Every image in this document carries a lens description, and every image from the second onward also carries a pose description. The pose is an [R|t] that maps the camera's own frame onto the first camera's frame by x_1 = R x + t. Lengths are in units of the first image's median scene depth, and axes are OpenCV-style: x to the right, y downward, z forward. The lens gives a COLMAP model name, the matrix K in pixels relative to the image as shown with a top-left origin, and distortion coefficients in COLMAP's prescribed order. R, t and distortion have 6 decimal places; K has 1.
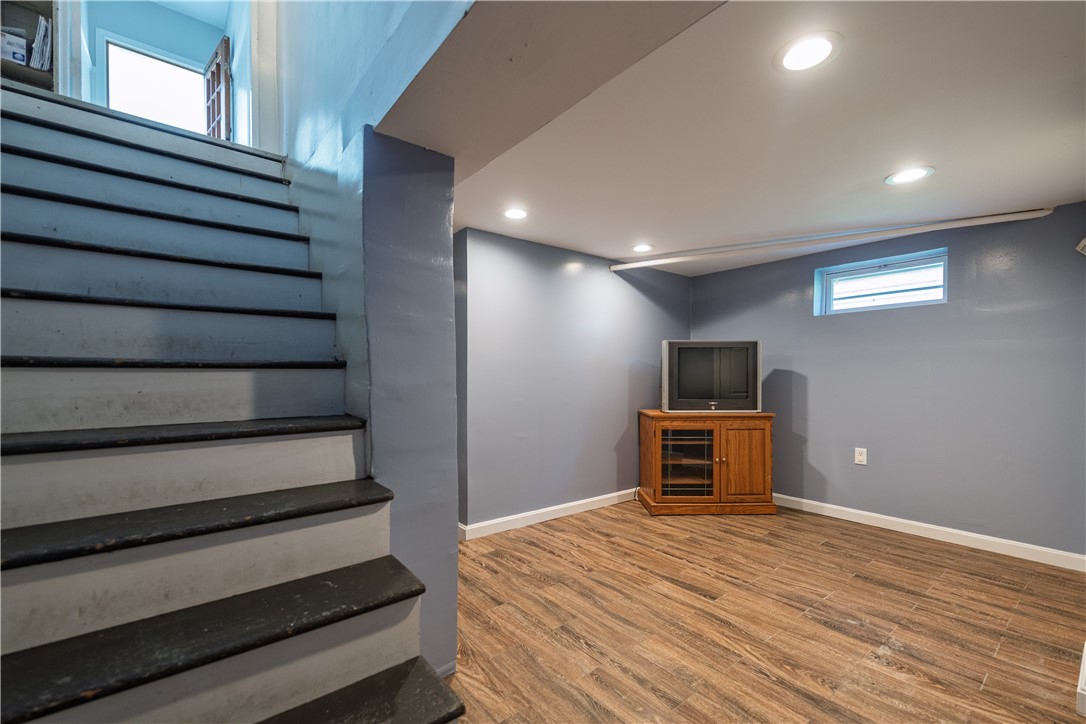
lens RADIAL K [[445.9, 0, 545.0], [0, 445.9, 391.9], [0, 0, 1]] dist [-0.001395, -0.000075]
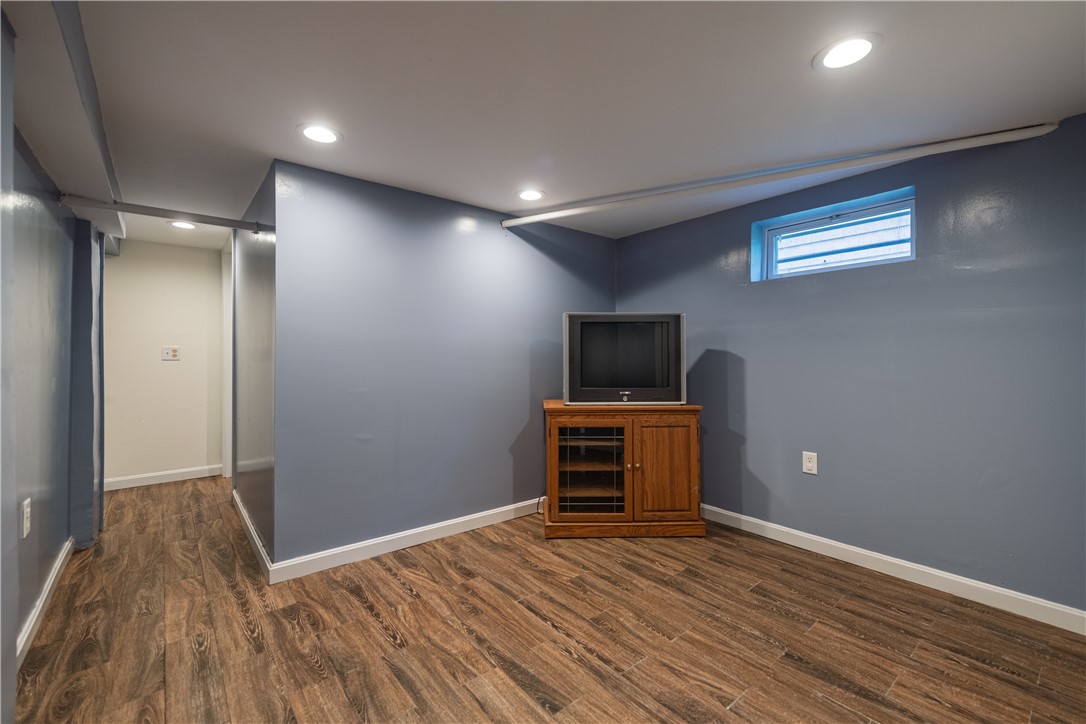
lens RADIAL K [[438.8, 0, 544.7], [0, 438.8, 362.0], [0, 0, 1]] dist [0.001589, -0.000180]
pose [[0.999914, -0.002181, 0.012957, 0.240706], [0.002476, 0.999737, -0.022783, -0.012272], [-0.012904, 0.022813, 0.999656, 0.244668]]
